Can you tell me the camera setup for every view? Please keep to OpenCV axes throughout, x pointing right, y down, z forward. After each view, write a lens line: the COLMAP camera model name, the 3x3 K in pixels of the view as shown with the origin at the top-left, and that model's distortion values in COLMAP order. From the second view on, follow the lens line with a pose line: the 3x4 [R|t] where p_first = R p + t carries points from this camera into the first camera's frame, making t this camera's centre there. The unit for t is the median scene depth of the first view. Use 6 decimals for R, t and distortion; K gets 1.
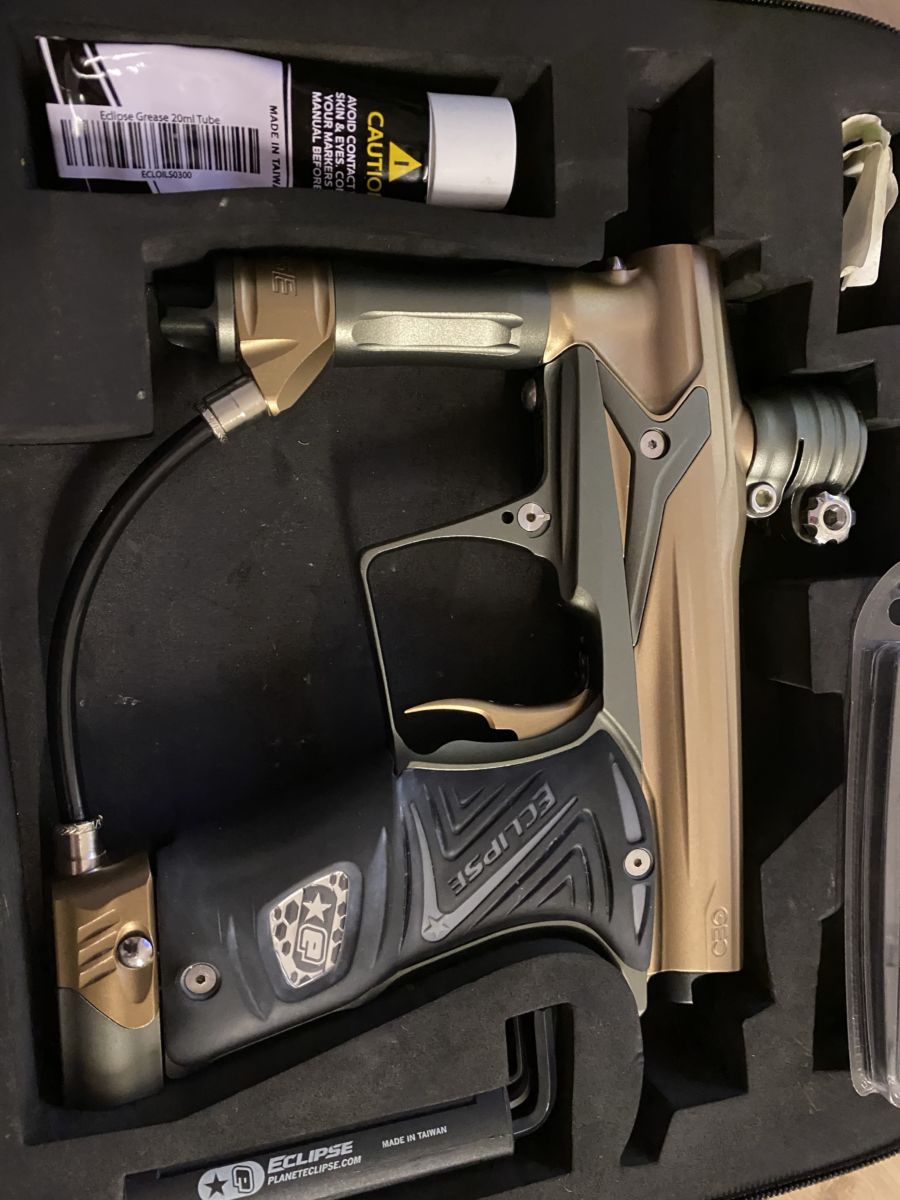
lens RADIAL K [[959.7, 0, 440.0], [0, 959.7, 596.7], [0, 0, 1]] dist [0.004083, -0.021511]
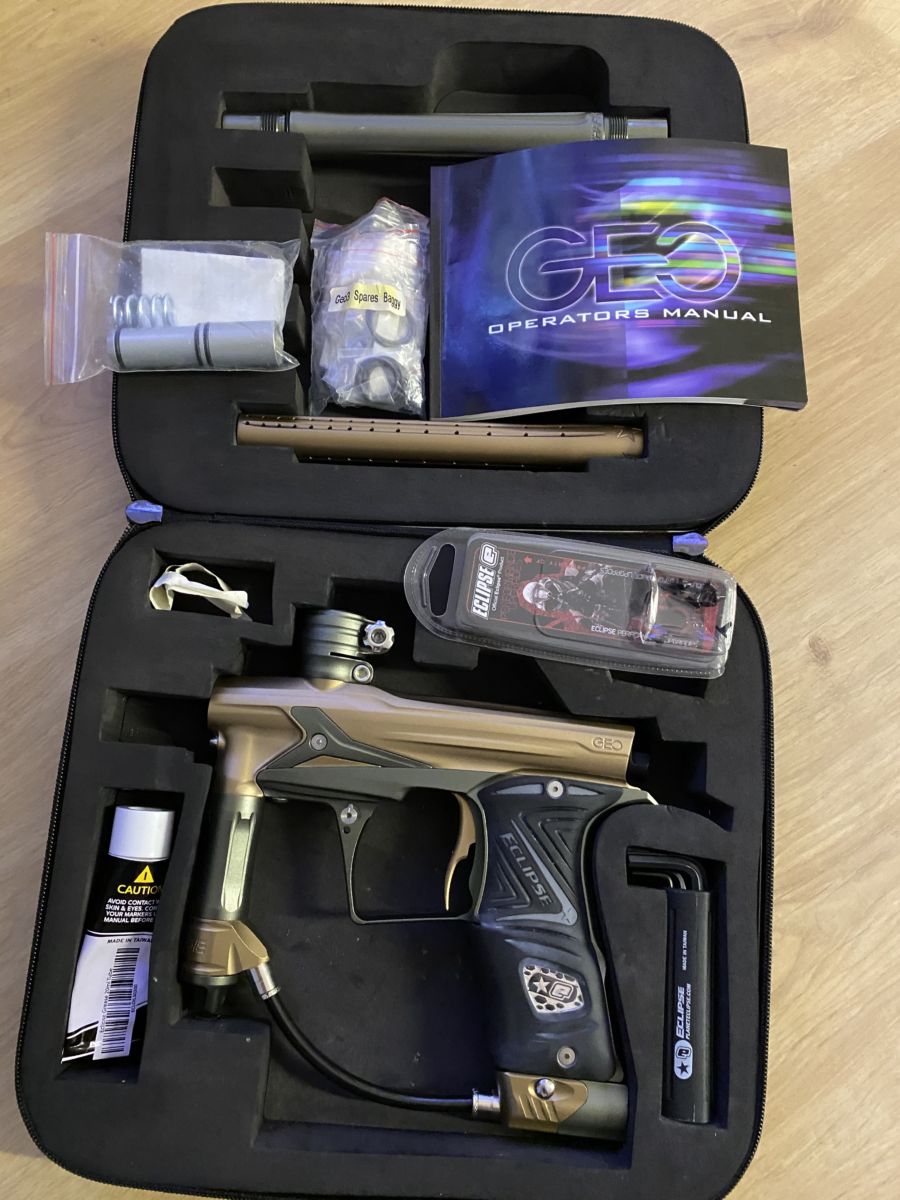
lens RADIAL K [[959.7, 0, 451.3], [0, 959.7, 597.0], [0, 0, 1]] dist [0.004083, -0.021511]
pose [[0.158163, -0.985491, -0.061573, 0.669904], [0.986177, 0.160777, -0.040077, 0.113255], [0.049395, -0.054383, 0.997298, -0.757872]]
